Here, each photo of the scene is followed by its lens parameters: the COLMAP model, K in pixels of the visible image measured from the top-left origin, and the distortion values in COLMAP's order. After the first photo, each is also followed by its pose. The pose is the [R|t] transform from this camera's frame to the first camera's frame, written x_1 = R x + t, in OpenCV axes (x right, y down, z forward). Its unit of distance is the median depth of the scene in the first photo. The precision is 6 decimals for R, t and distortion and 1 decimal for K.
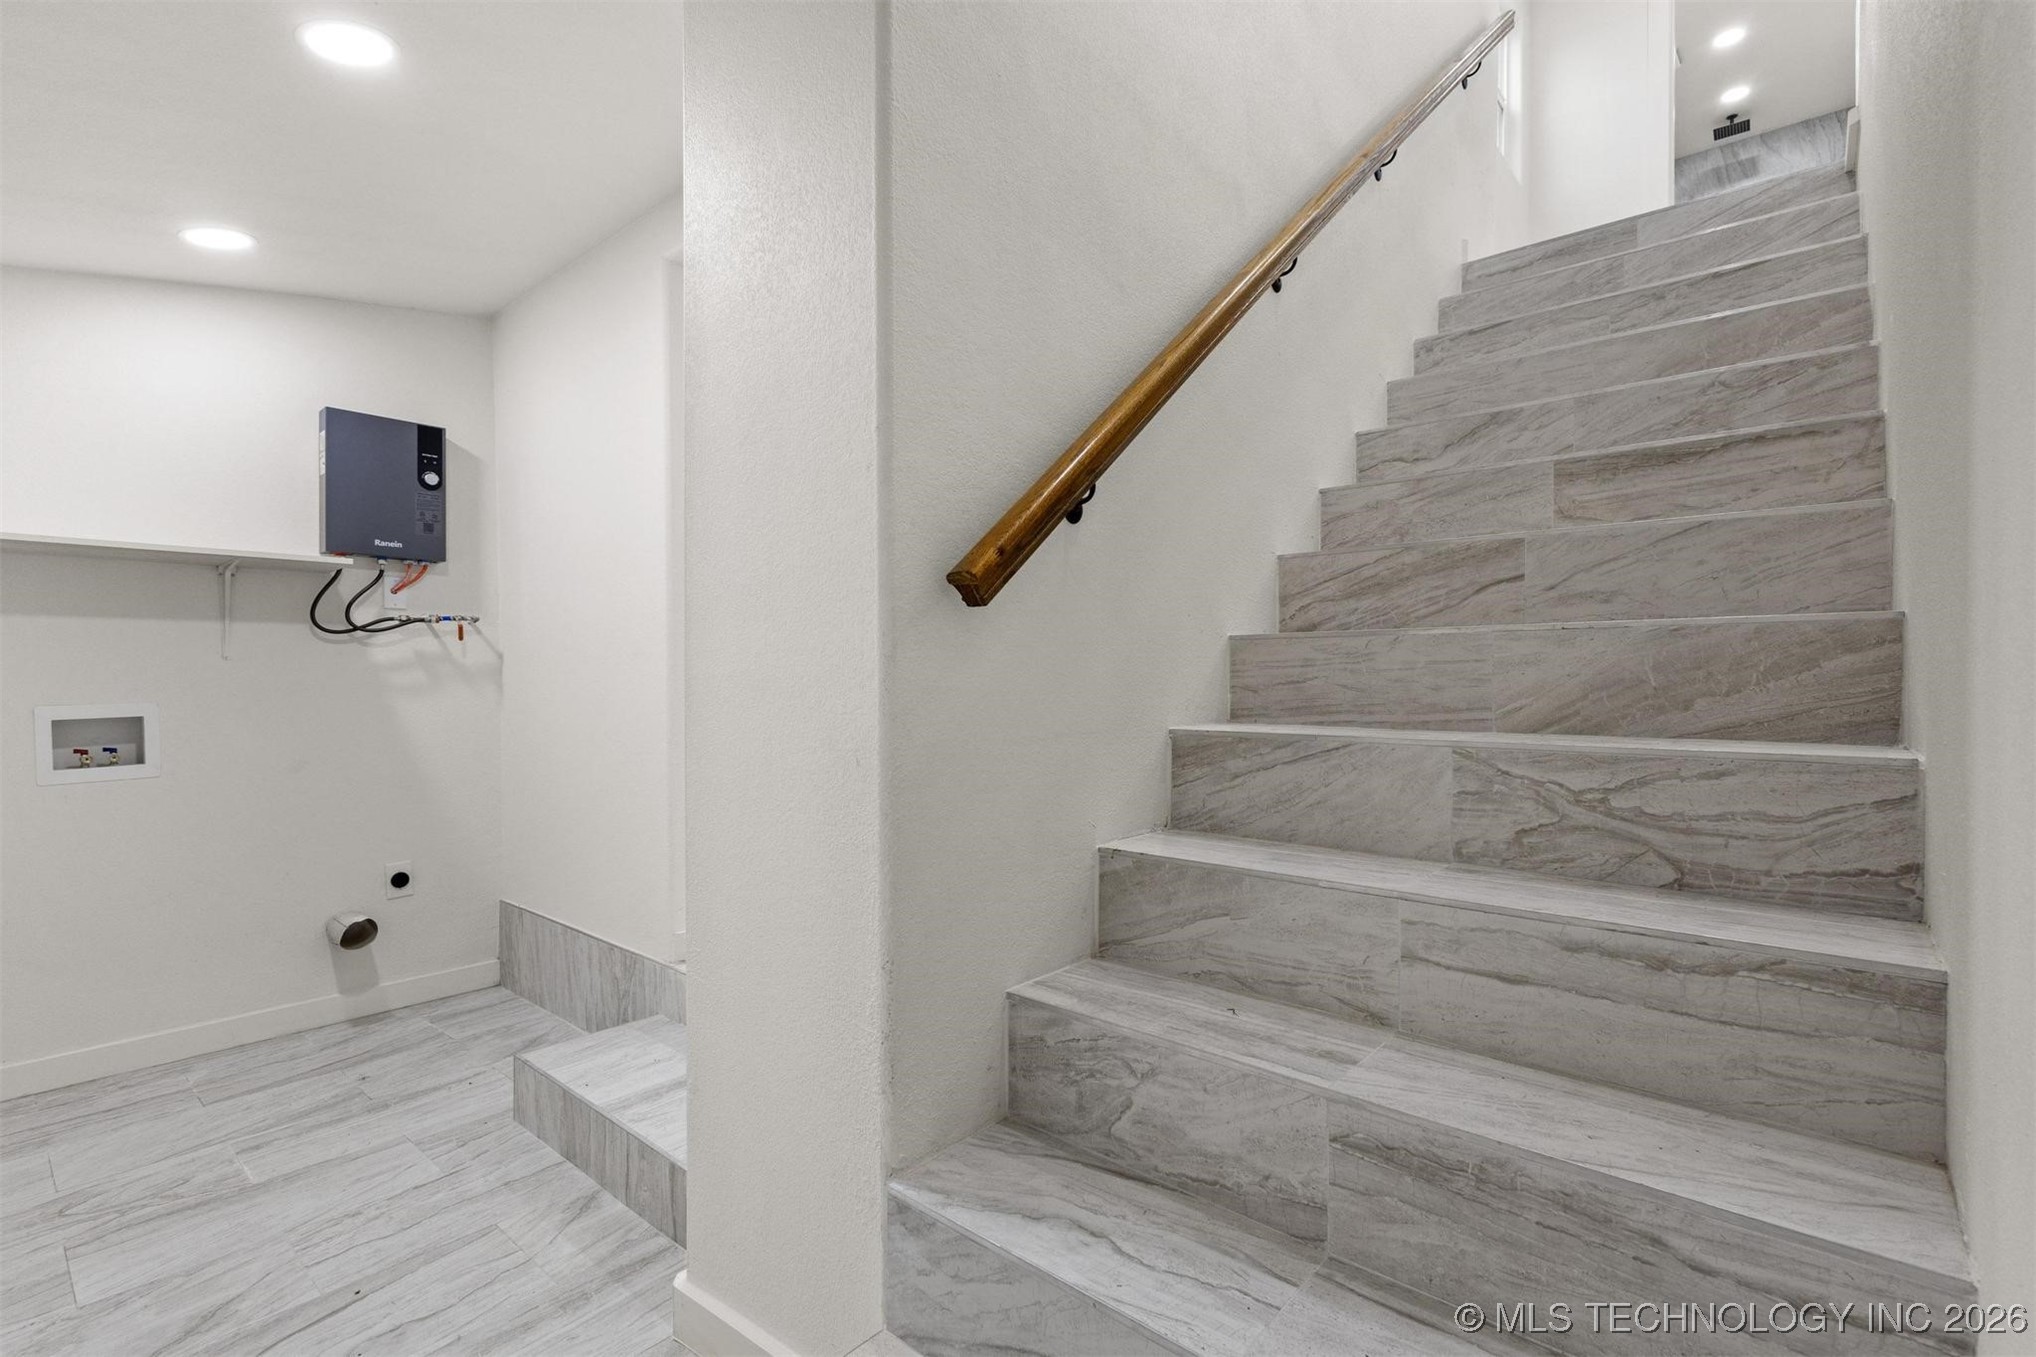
lens RADIAL K [[931.2, 0, 1021.4], [0, 931.2, 672.4], [0, 0, 1]] dist [0.006703, -0.001486]
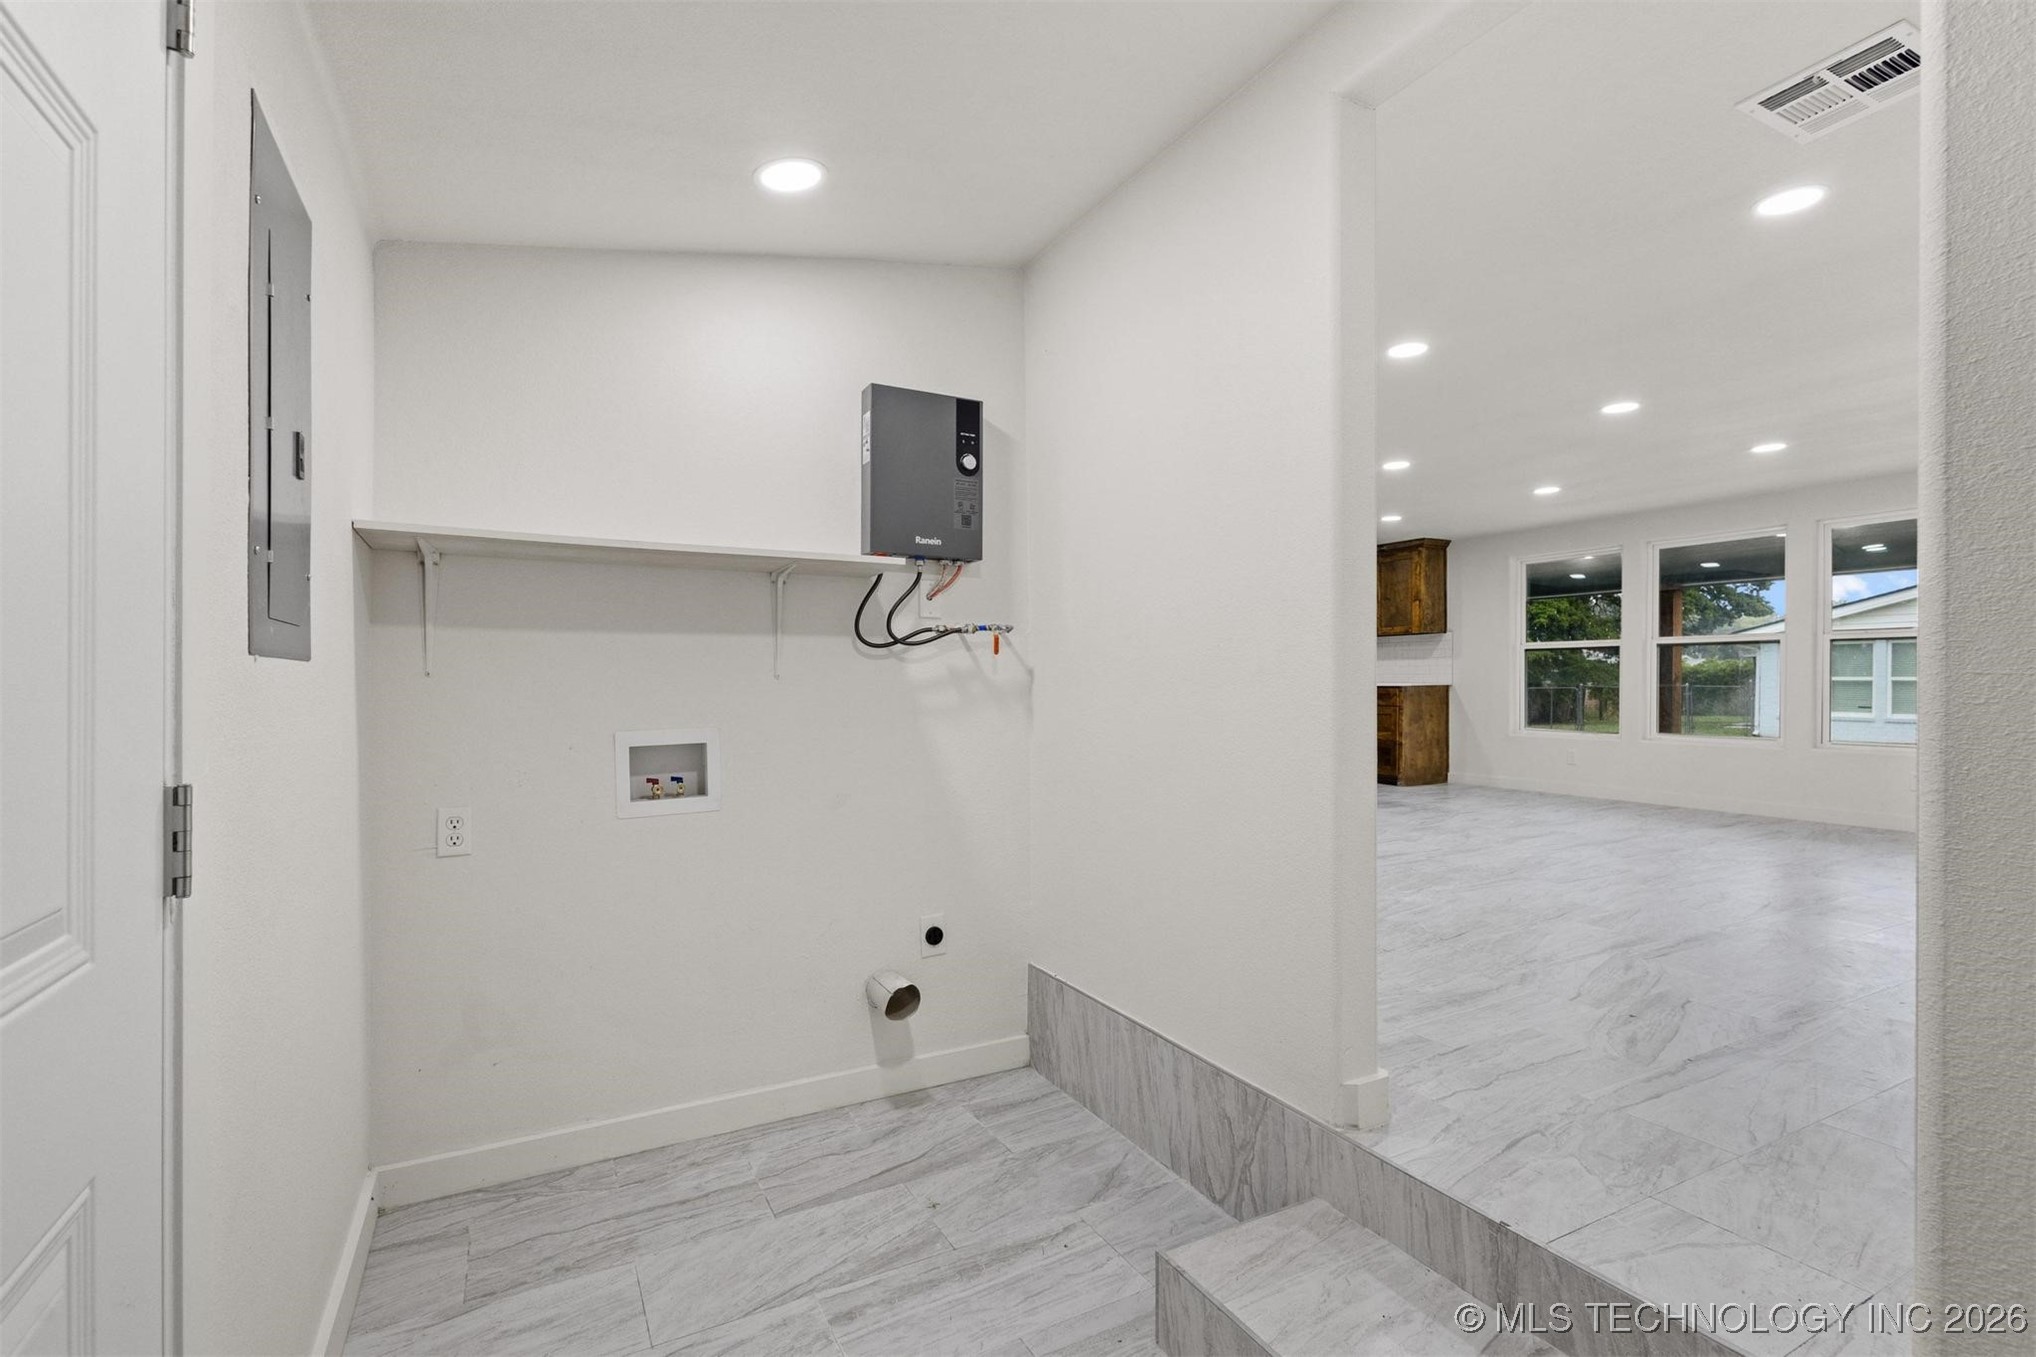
lens RADIAL K [[931.2, 0, 1021.4], [0, 931.2, 672.4], [0, 0, 1]] dist [0.006703, -0.001486]
pose [[0.937837, 0.002125, -0.347071, -0.308341], [-0.002723, 0.999996, -0.001235, -0.017908], [0.347066, 0.002103, 0.937838, 0.238936]]
